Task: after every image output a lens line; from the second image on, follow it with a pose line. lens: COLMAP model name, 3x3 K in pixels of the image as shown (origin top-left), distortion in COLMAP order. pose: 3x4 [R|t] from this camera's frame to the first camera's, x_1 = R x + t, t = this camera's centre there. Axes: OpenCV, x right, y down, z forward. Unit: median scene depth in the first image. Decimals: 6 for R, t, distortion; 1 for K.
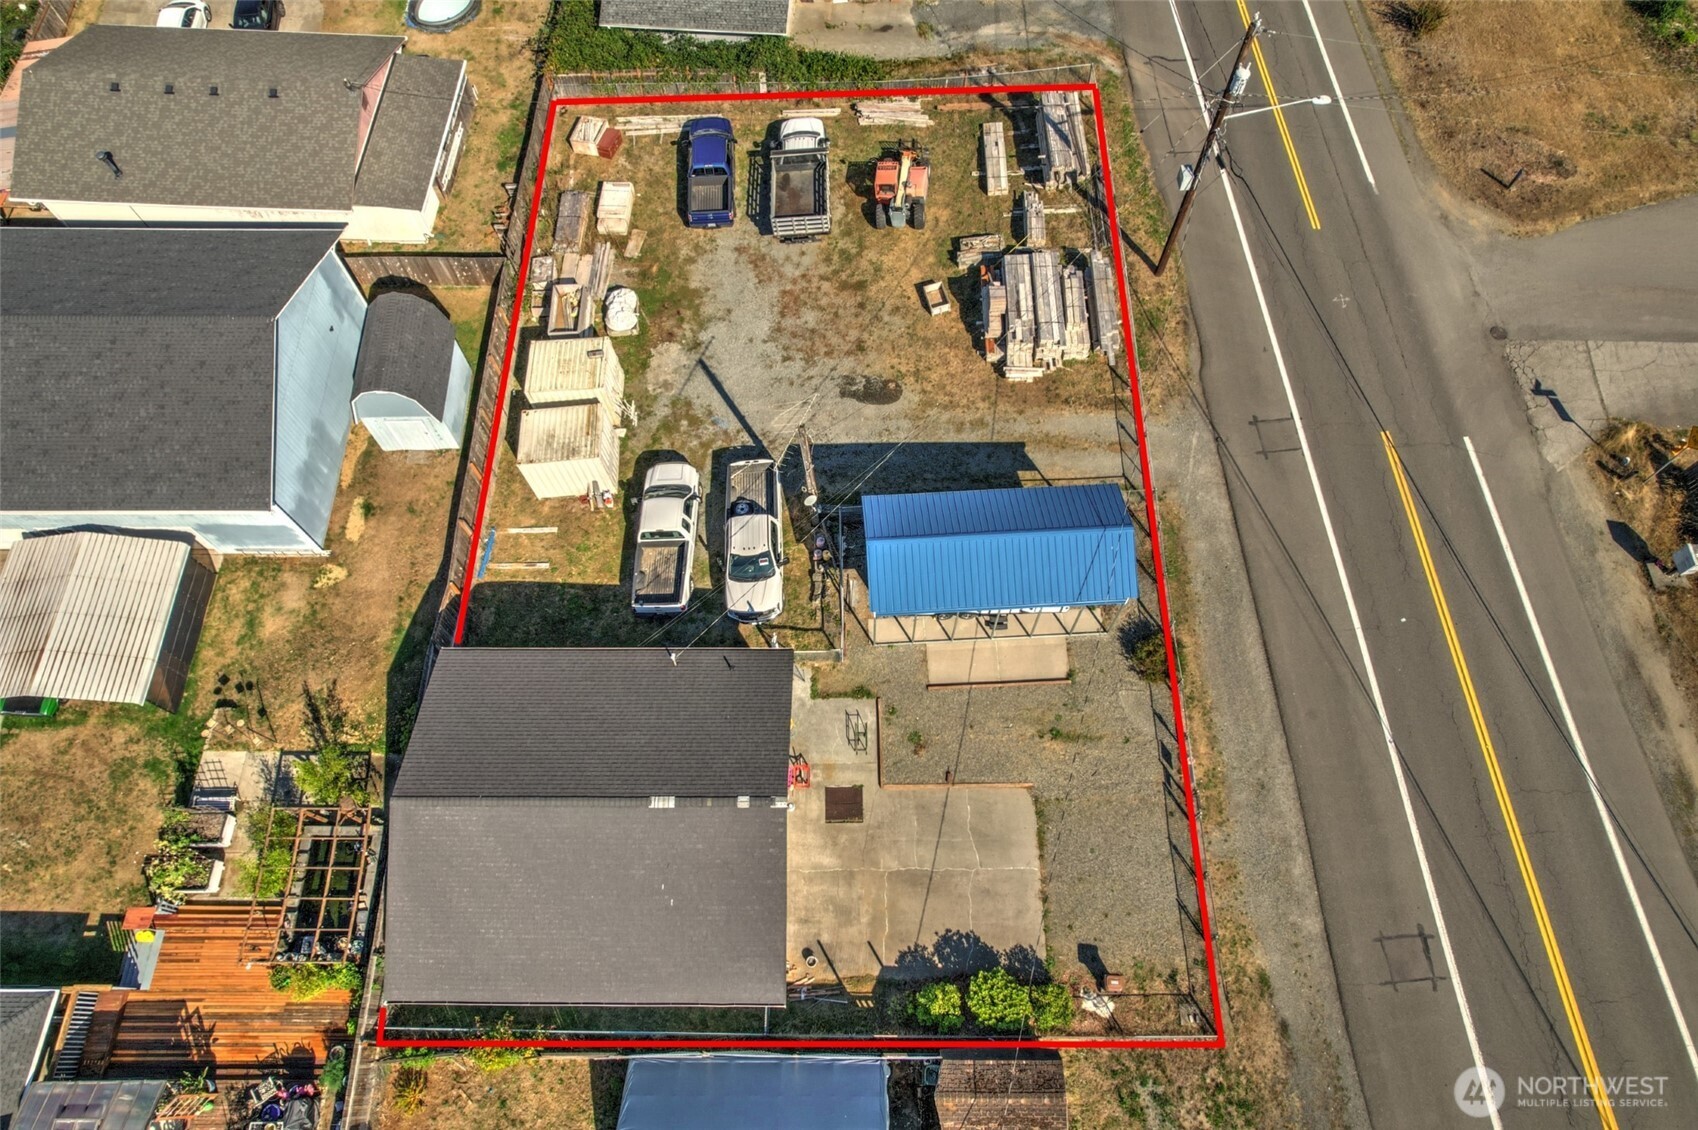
lens RADIAL K [[1090.6, 0, 849.0], [0, 1090.6, 565.0], [0, 0, 1]] dist [-0.047997, 0.062988]
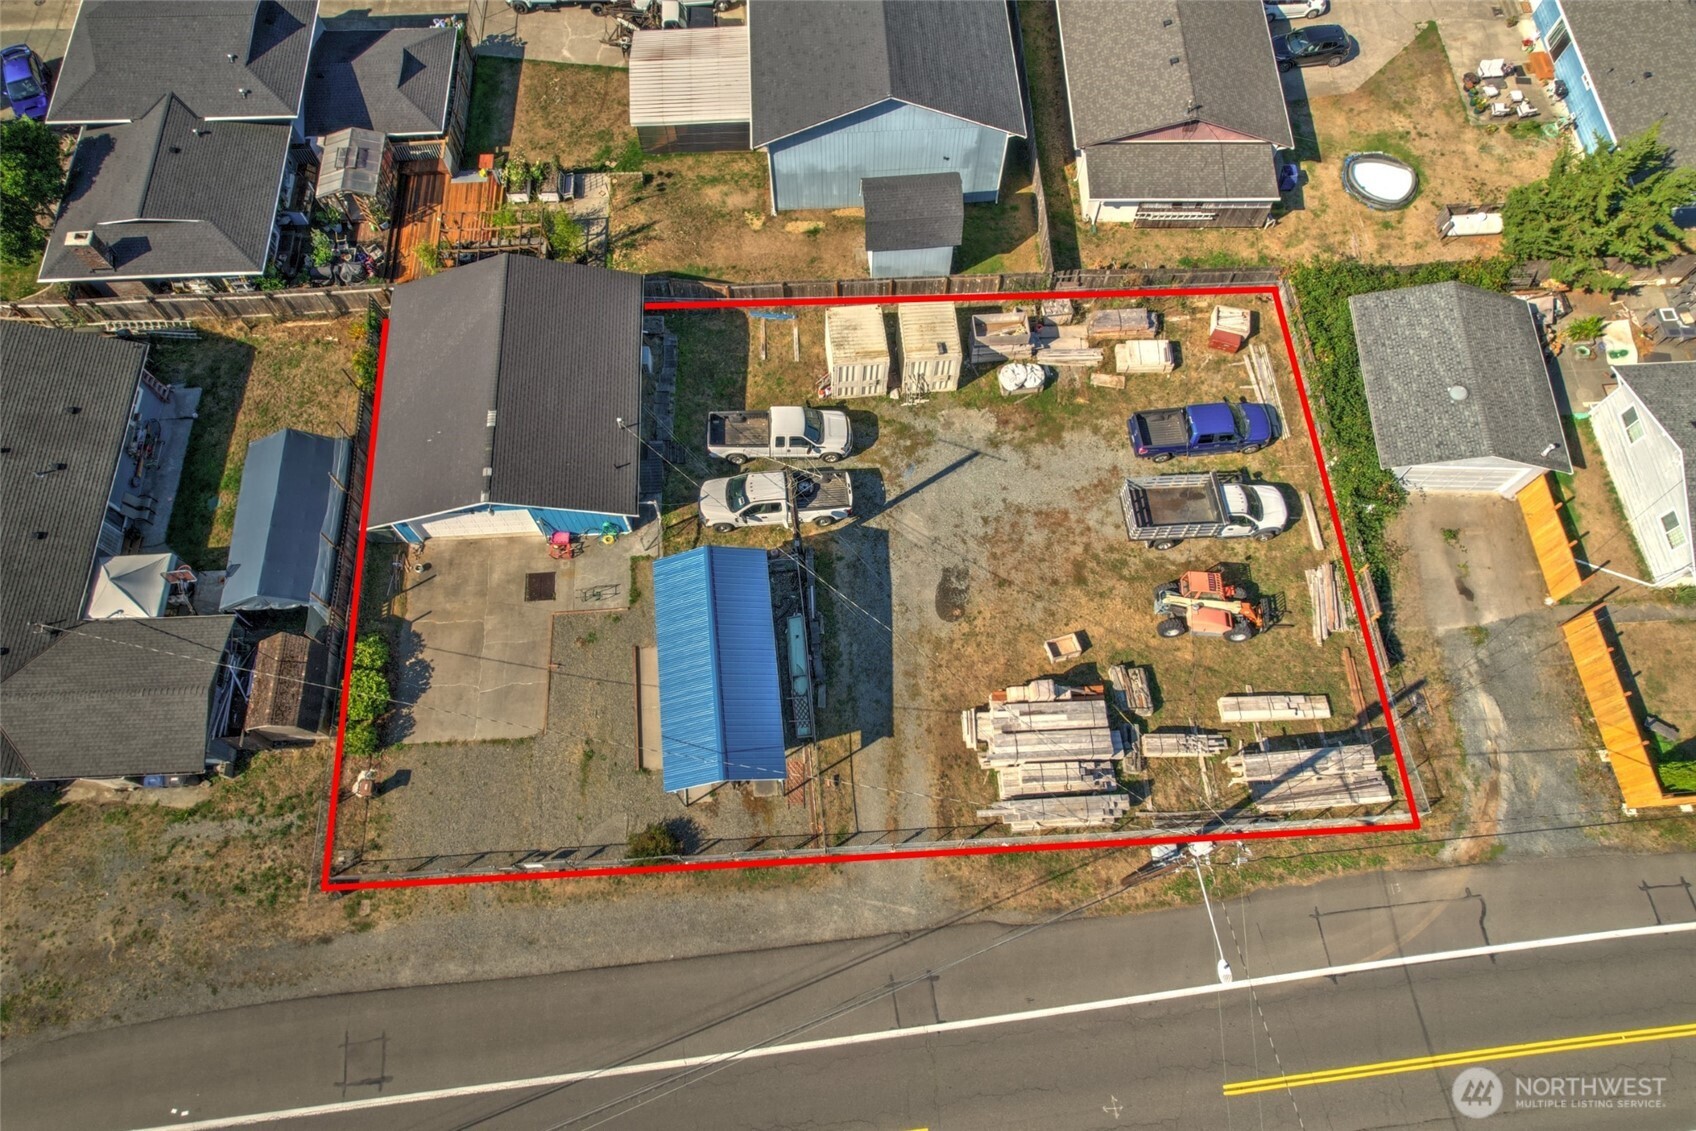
lens RADIAL K [[1089.3, 0, 848.0], [0, 1089.3, 565.5], [0, 0, 1]] dist [-0.047997, 0.062988]
pose [[0.057050, 0.920904, -0.385592, 0.410511], [-0.905055, 0.210744, 0.369409, -0.487361], [0.421452, 0.327907, 0.845491, 0.088886]]
